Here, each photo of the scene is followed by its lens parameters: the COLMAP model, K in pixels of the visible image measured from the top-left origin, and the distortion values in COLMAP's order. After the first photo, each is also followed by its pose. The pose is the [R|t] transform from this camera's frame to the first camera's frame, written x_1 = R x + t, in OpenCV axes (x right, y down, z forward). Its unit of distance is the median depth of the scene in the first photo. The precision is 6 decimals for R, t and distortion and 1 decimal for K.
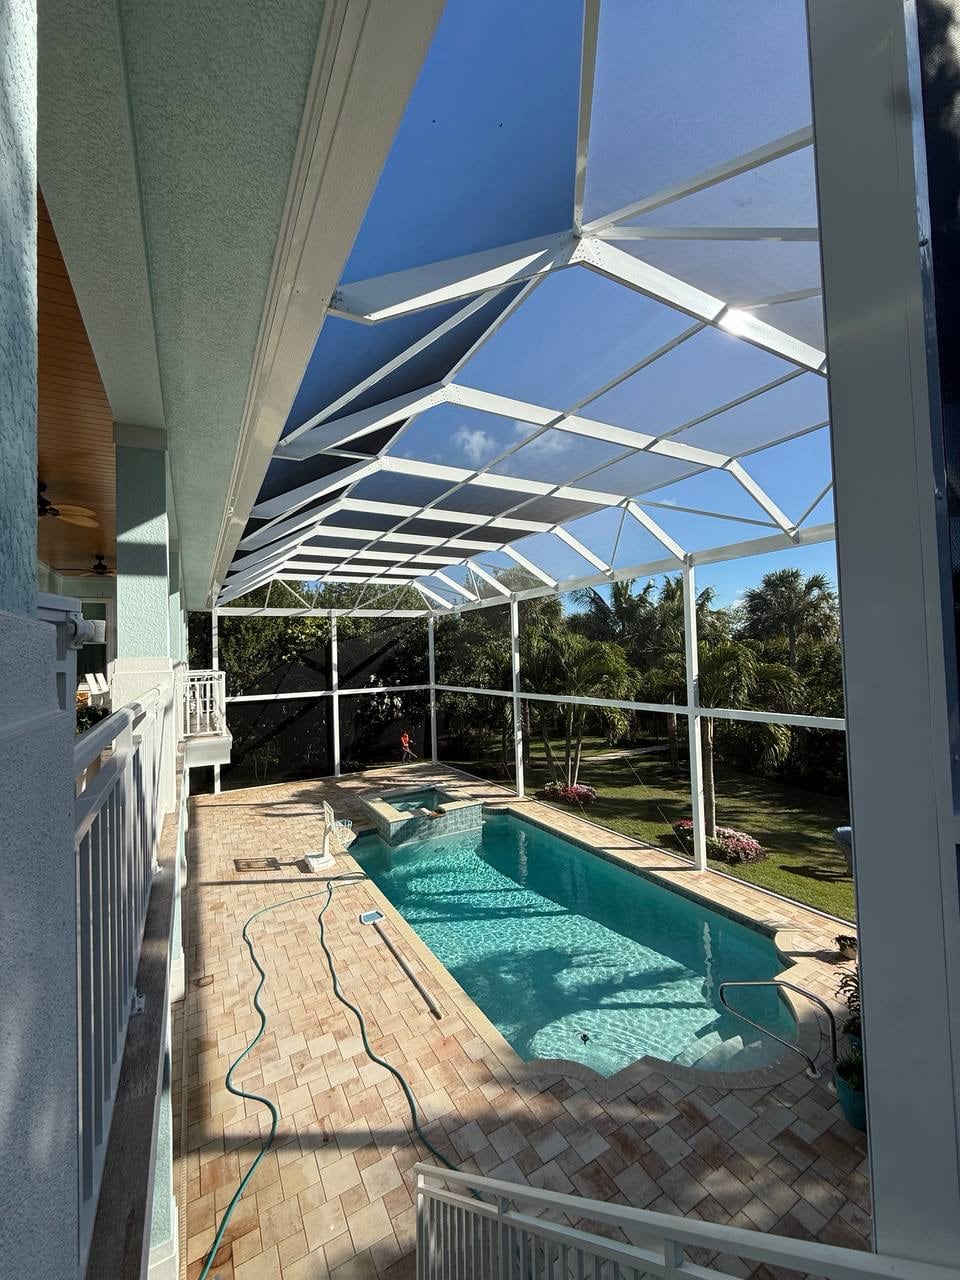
lens RADIAL K [[508.4, 0, 482.4], [0, 508.4, 638.3], [0, 0, 1]] dist [-0.000550, -0.000272]
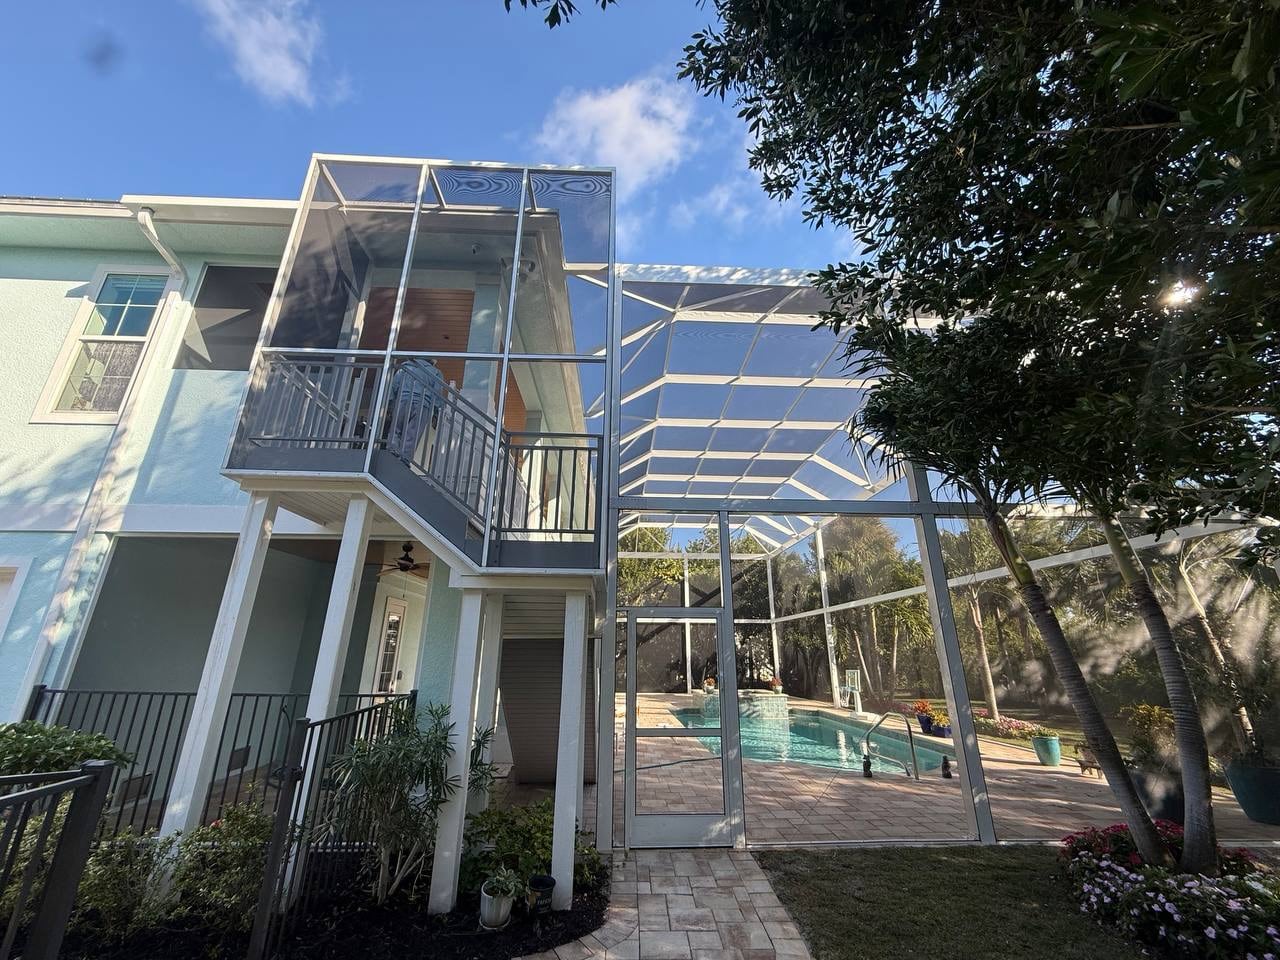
lens RADIAL K [[508.4, 0, 637.0], [0, 508.4, 480.2], [0, 0, 1]] dist [-0.000550, -0.000272]
pose [[0.886857, -0.114837, -0.447546, 0.343904], [-0.019541, 0.958433, -0.284649, 0.242023], [0.461631, 0.261188, 0.847749, -0.335379]]
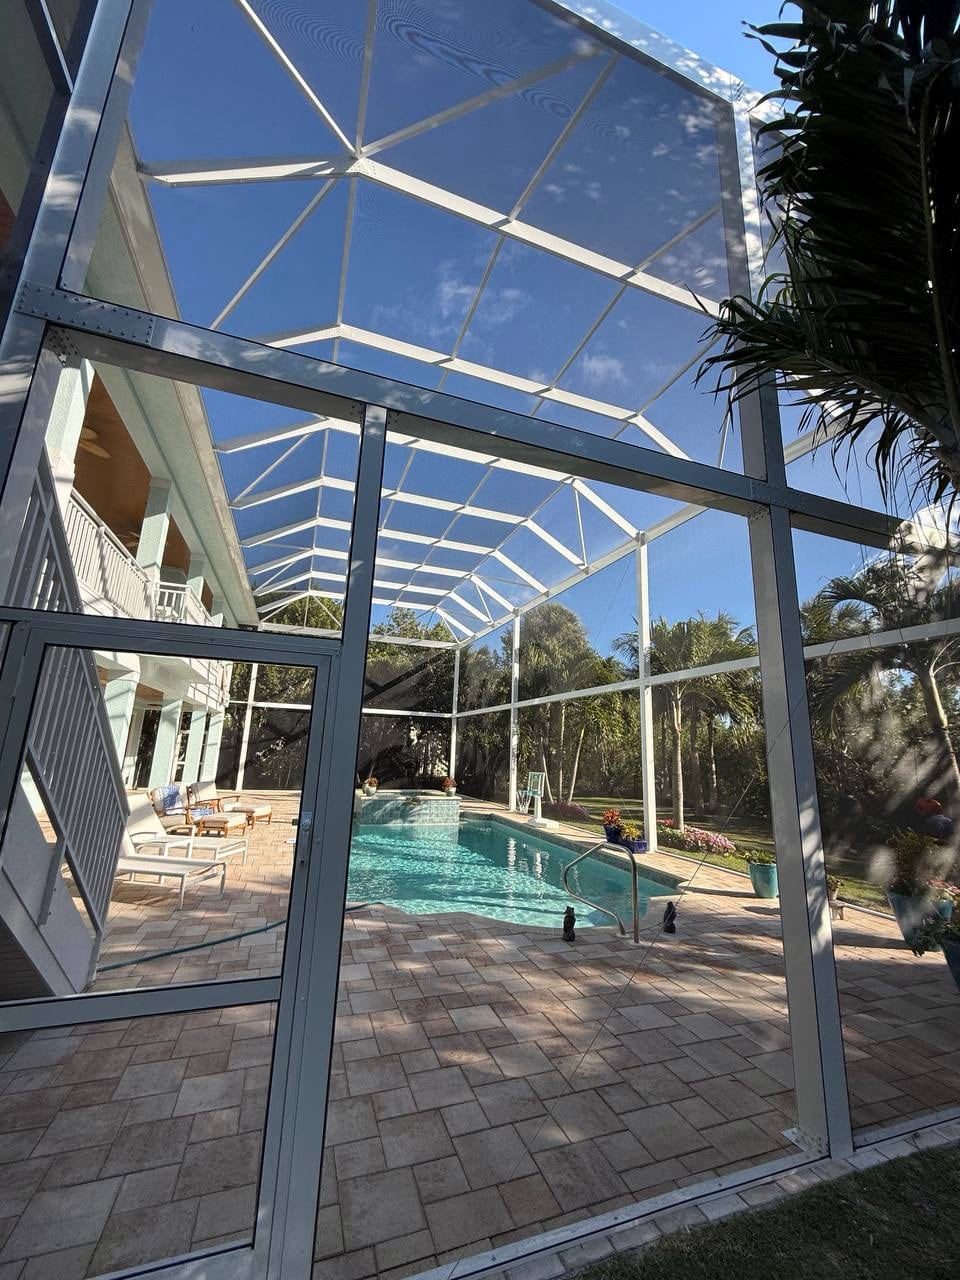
lens RADIAL K [[508.4, 0, 482.4], [0, 508.4, 638.3], [0, 0, 1]] dist [-0.000550, -0.000272]
pose [[0.983573, 0.029621, -0.178062, 0.267681], [-0.062648, 0.981144, -0.182842, 0.248392], [0.169289, 0.190994, 0.966883, -0.019422]]
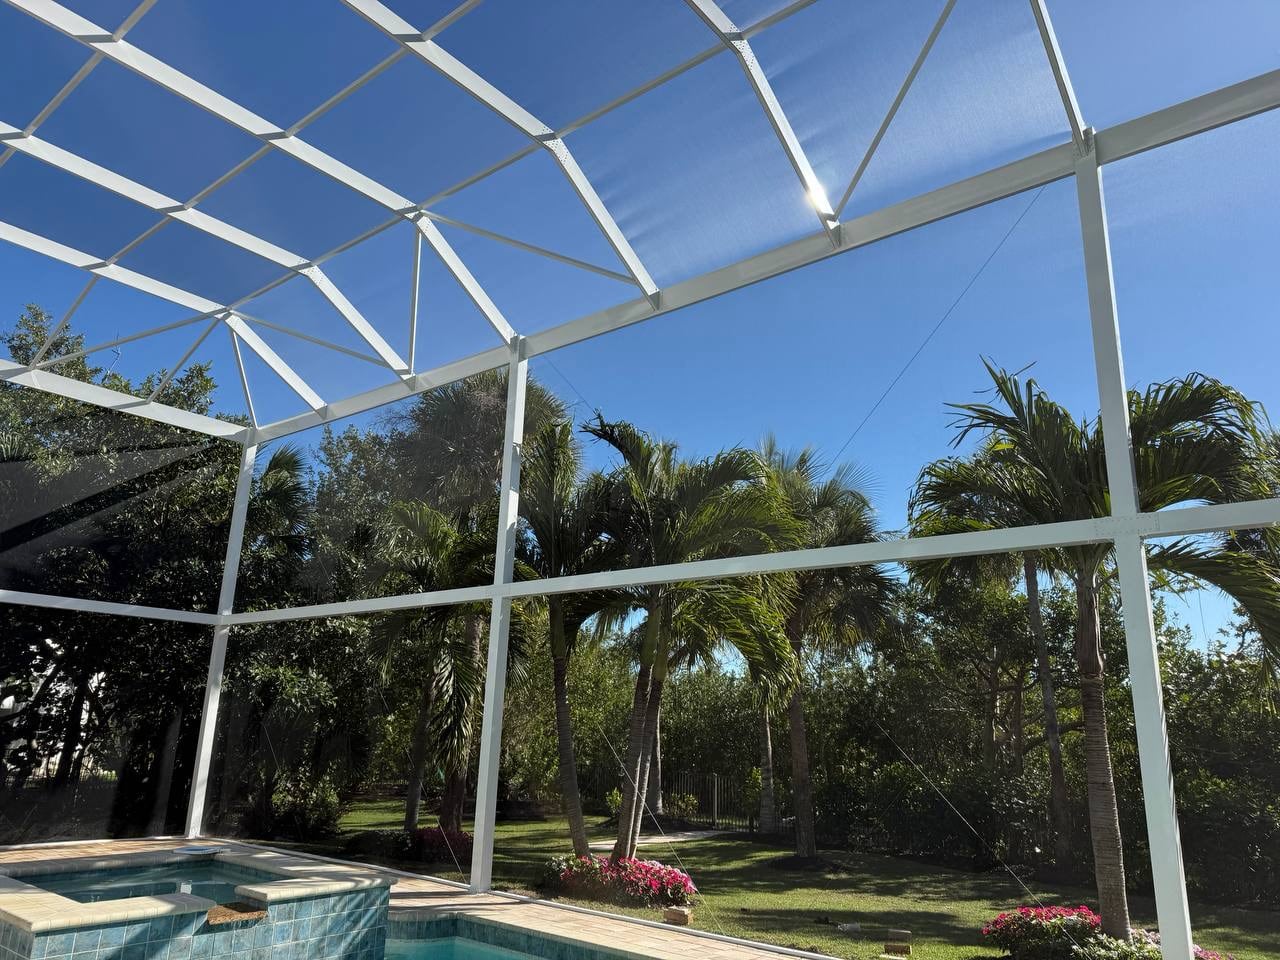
lens RADIAL K [[895.7, 0, 636.5], [0, 895.7, 485.1], [0, 0, 1]] dist [0.062558, -0.068749]
pose [[0.930702, 0.151497, 0.332930, -0.104852], [-0.069913, 0.967093, -0.244628, 0.278375], [-0.359035, 0.204400, 0.910667, 0.524356]]
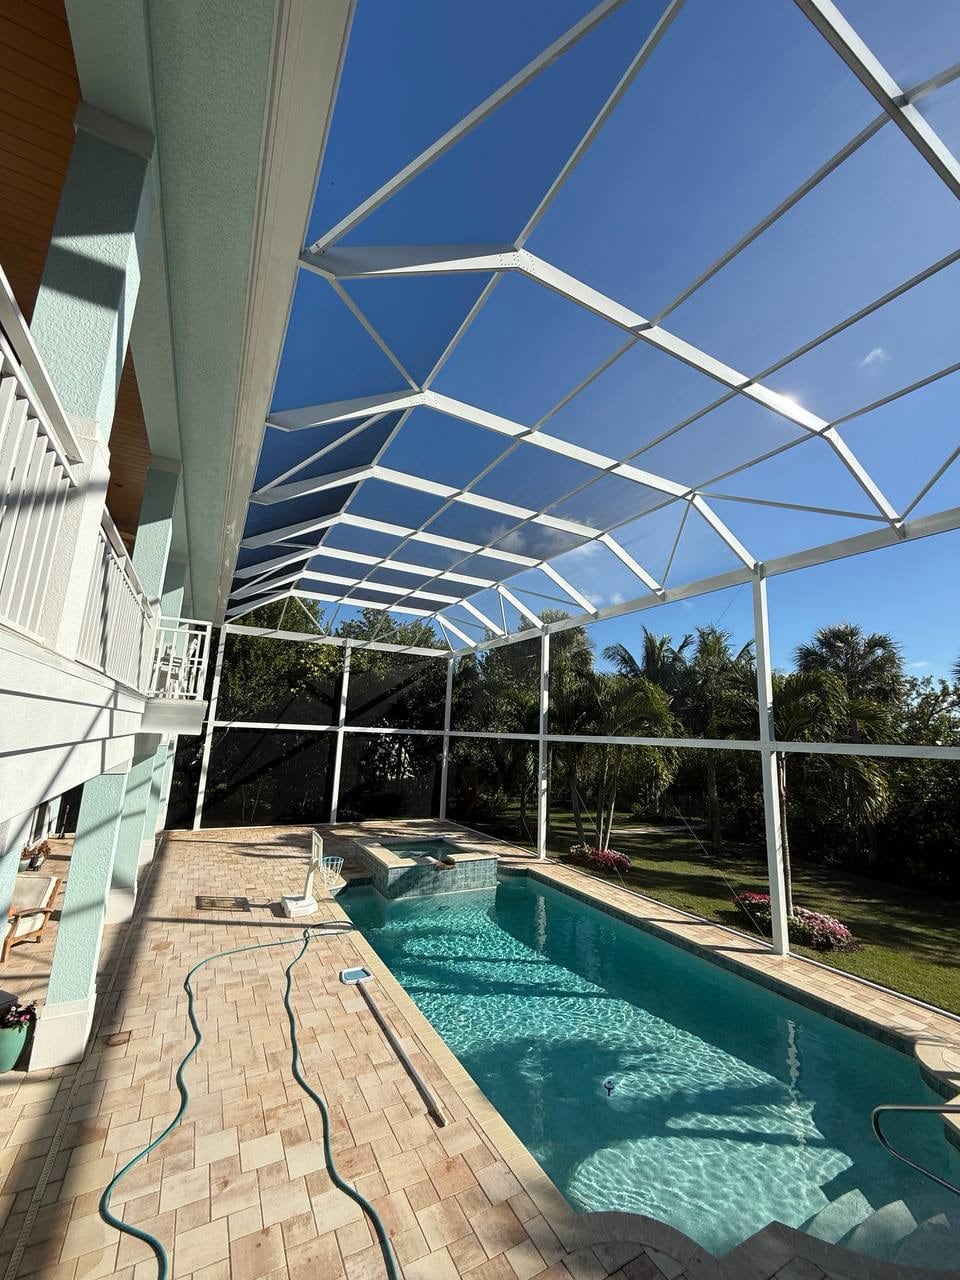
lens RADIAL K [[508.4, 0, 482.4], [0, 508.4, 638.3], [0, 0, 1]] dist [-0.000550, -0.000272]
pose [[0.997140, 0.067811, -0.033376, -0.030238], [-0.072198, 0.985236, -0.155232, 0.126571], [0.022357, 0.157197, 0.987314, 0.140947]]
